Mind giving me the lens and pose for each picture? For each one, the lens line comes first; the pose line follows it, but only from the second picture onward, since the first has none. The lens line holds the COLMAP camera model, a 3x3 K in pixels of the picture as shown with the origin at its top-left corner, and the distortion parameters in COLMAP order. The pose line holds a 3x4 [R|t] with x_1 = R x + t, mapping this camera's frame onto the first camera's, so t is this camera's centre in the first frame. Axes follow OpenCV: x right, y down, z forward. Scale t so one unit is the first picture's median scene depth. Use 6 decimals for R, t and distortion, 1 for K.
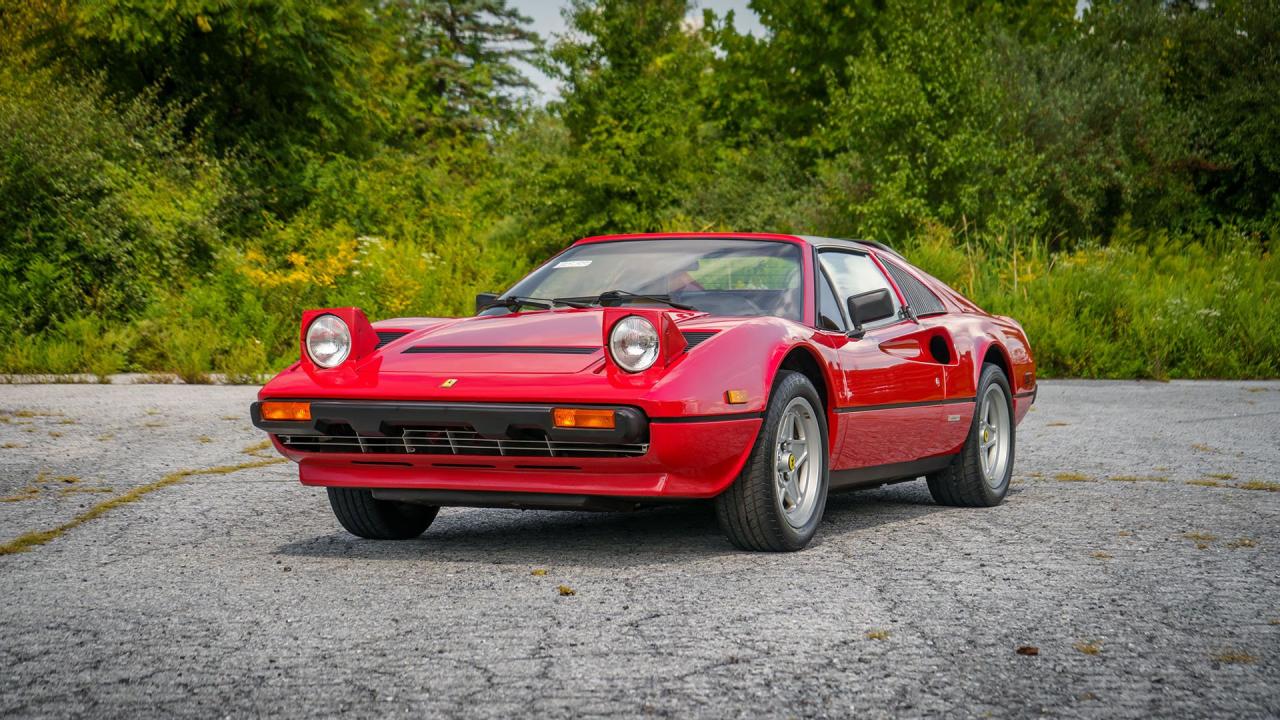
lens RADIAL K [[2598.2, 0, 640.0], [0, 2598.2, 360.0], [0, 0, 1]] dist [0.044431, -0.004285]
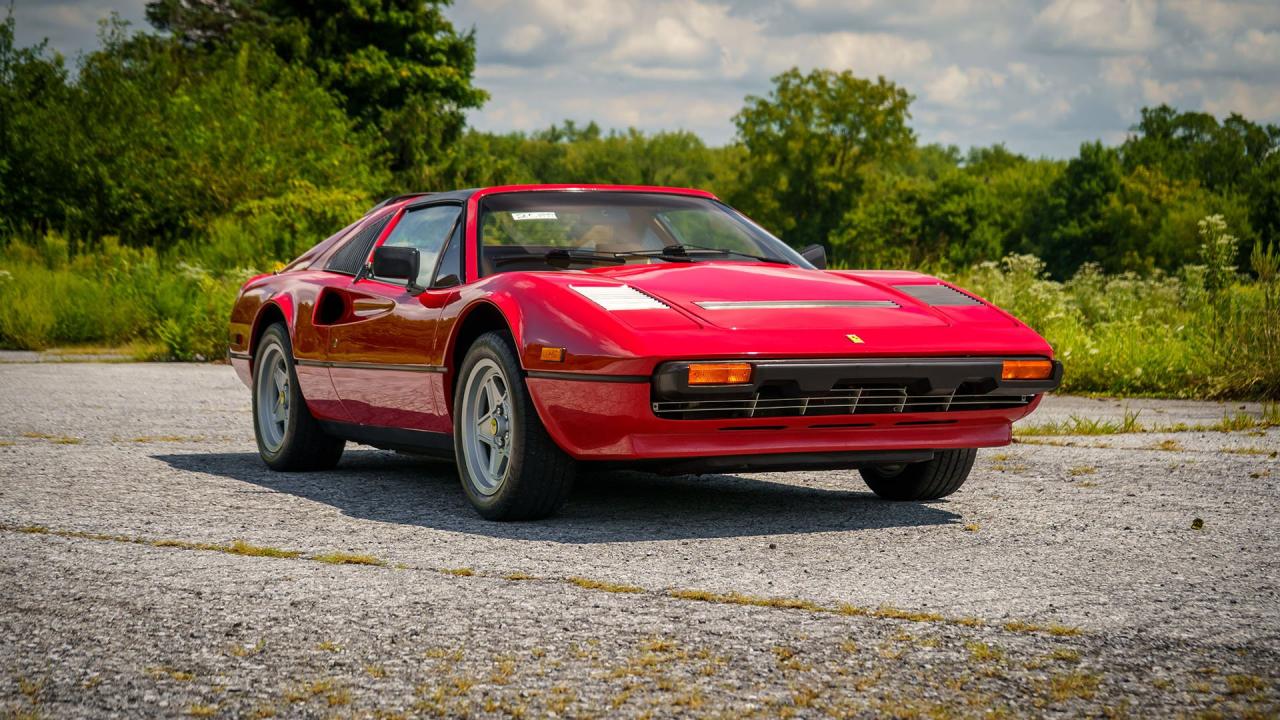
lens RADIAL K [[2598.2, 0, 640.0], [0, 2598.2, 360.0], [0, 0, 1]] dist [0.044431, -0.004285]
pose [[0.656548, -0.023438, 0.753920, -0.441132], [0.015694, 0.999725, 0.017413, -0.000604], [-0.754121, 0.000399, 0.656736, 0.227949]]
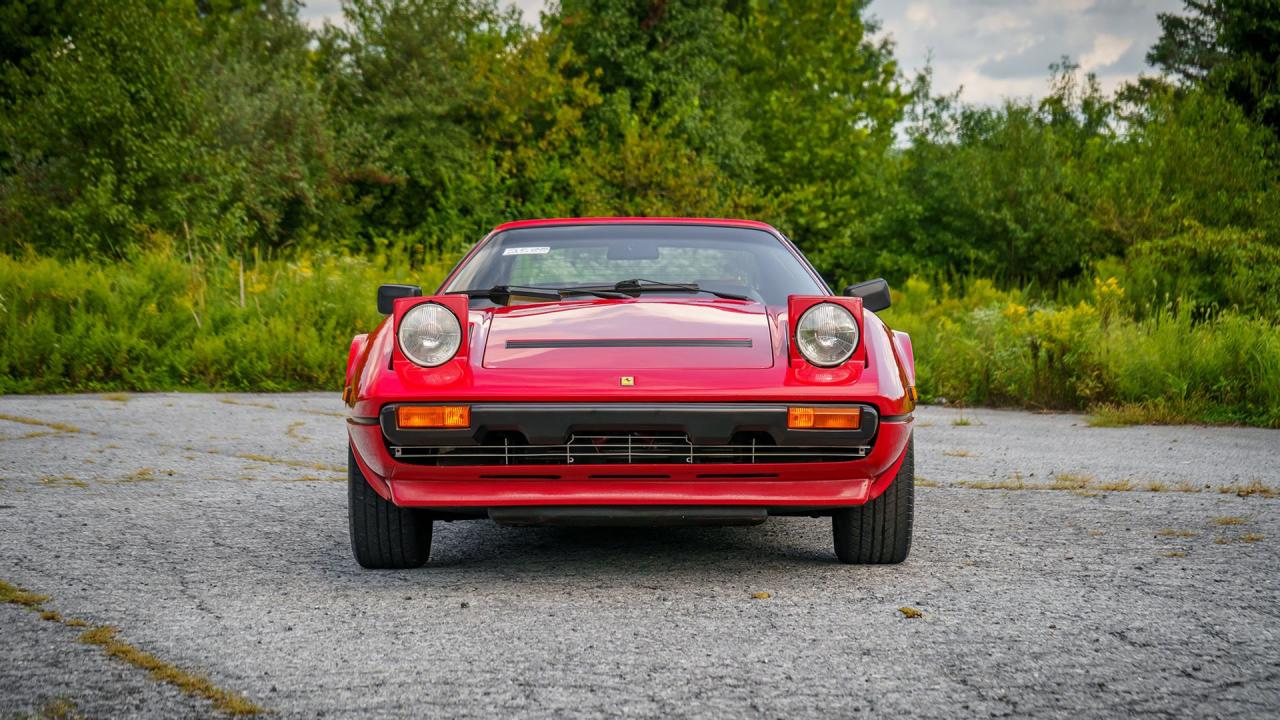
lens RADIAL K [[2598.2, 0, 640.0], [0, 2598.2, 360.0], [0, 0, 1]] dist [0.044431, -0.004285]
pose [[0.914668, -0.006440, 0.404154, -0.219141], [0.009441, 0.999941, -0.005435, 0.003504], [-0.404095, 0.008787, 0.914675, 0.109593]]
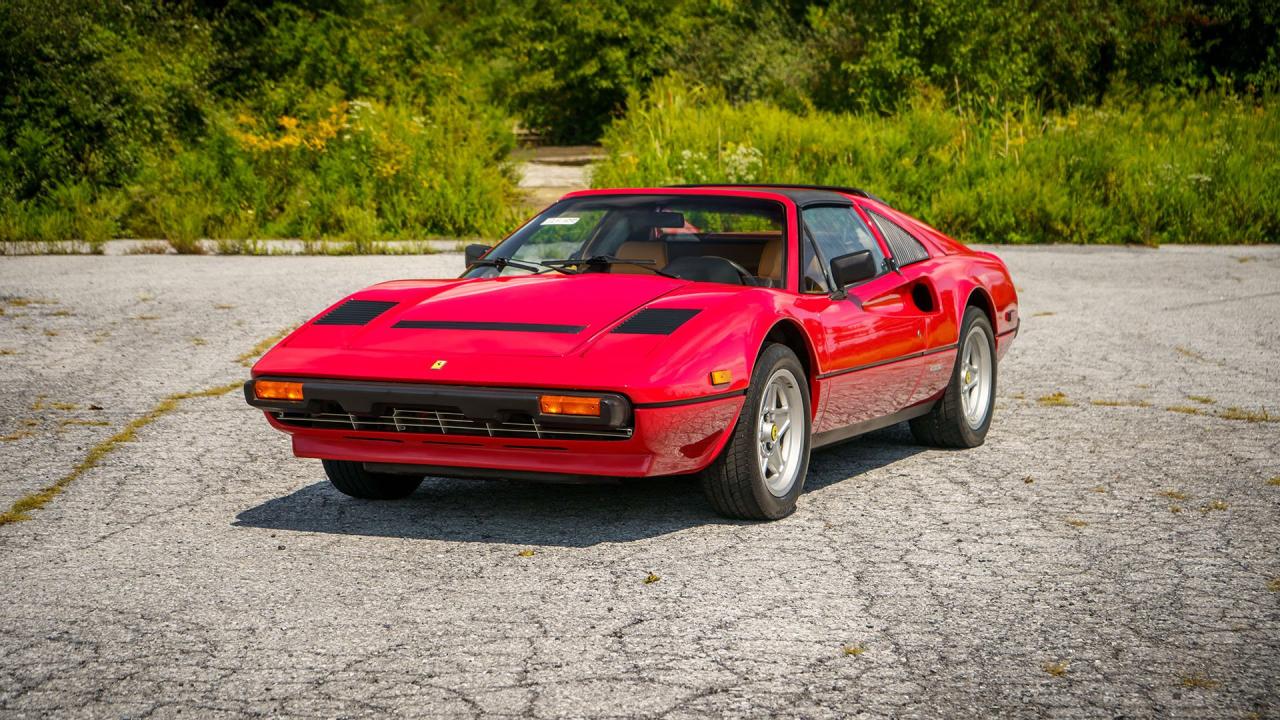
lens RADIAL K [[2603.7, 0, 640.0], [0, 2603.7, 360.0], [0, 0, 1]] dist [0.064168, -0.142164]
pose [[0.999997, 0.000048, 0.002404, 0.001688], [-0.000216, 0.997574, 0.069621, -0.033665], [-0.002394, -0.069621, 0.997571, -0.010945]]
